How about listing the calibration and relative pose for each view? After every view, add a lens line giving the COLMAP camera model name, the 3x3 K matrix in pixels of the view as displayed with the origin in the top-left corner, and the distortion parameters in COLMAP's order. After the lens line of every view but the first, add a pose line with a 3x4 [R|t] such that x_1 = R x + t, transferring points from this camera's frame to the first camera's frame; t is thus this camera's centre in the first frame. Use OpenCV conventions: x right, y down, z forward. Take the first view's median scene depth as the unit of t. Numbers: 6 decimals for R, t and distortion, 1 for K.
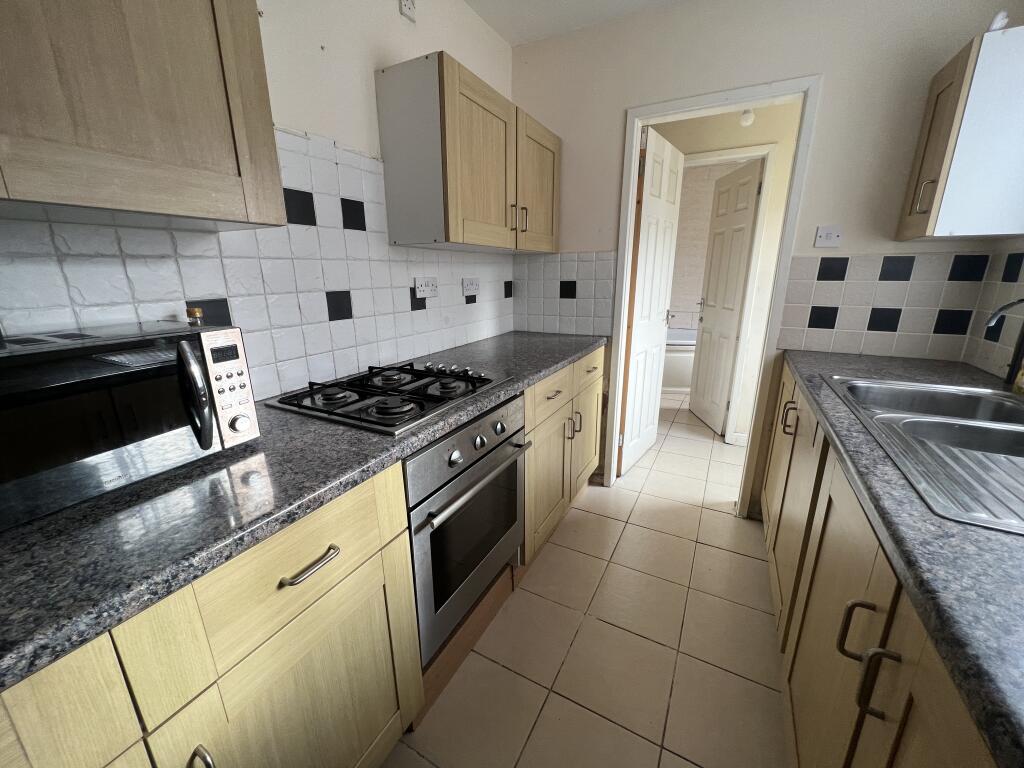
lens RADIAL K [[404.7, 0, 508.5], [0, 404.7, 380.9], [0, 0, 1]] dist [0.000381, -0.000553]
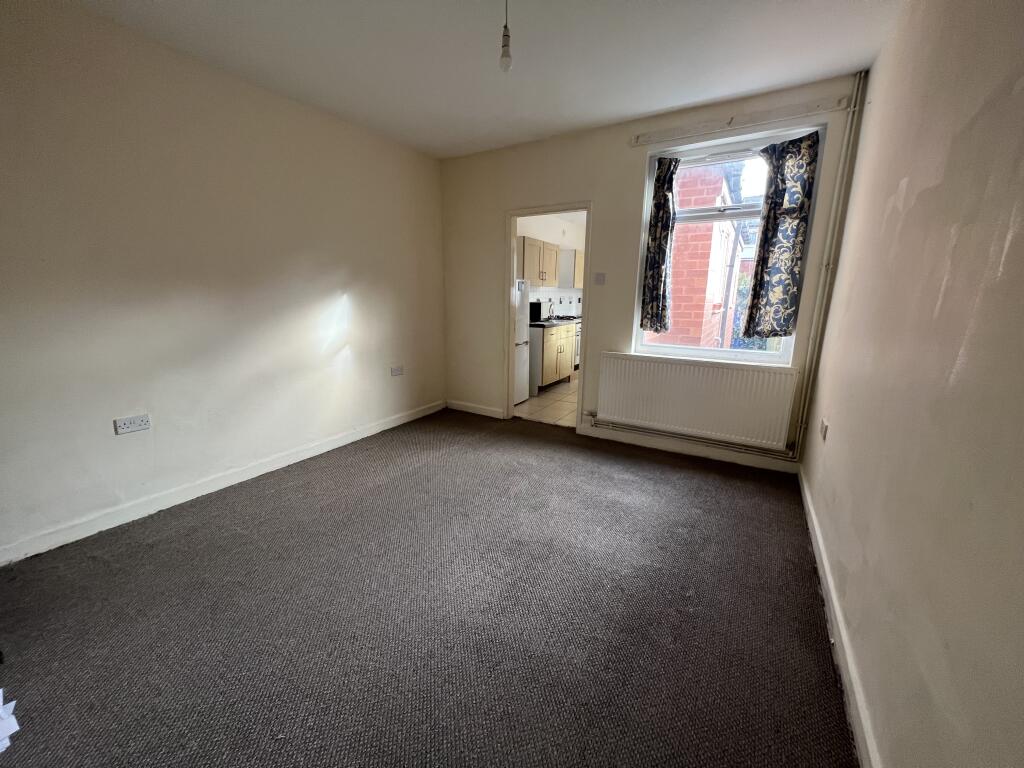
lens RADIAL K [[404.7, 0, 508.5], [0, 404.7, 380.9], [0, 0, 1]] dist [0.000381, -0.000553]
pose [[0.998870, 0.022801, -0.041693, -0.454579], [-0.024532, 0.998837, -0.041496, 0.600193], [0.040698, 0.042472, 0.998268, -2.331616]]
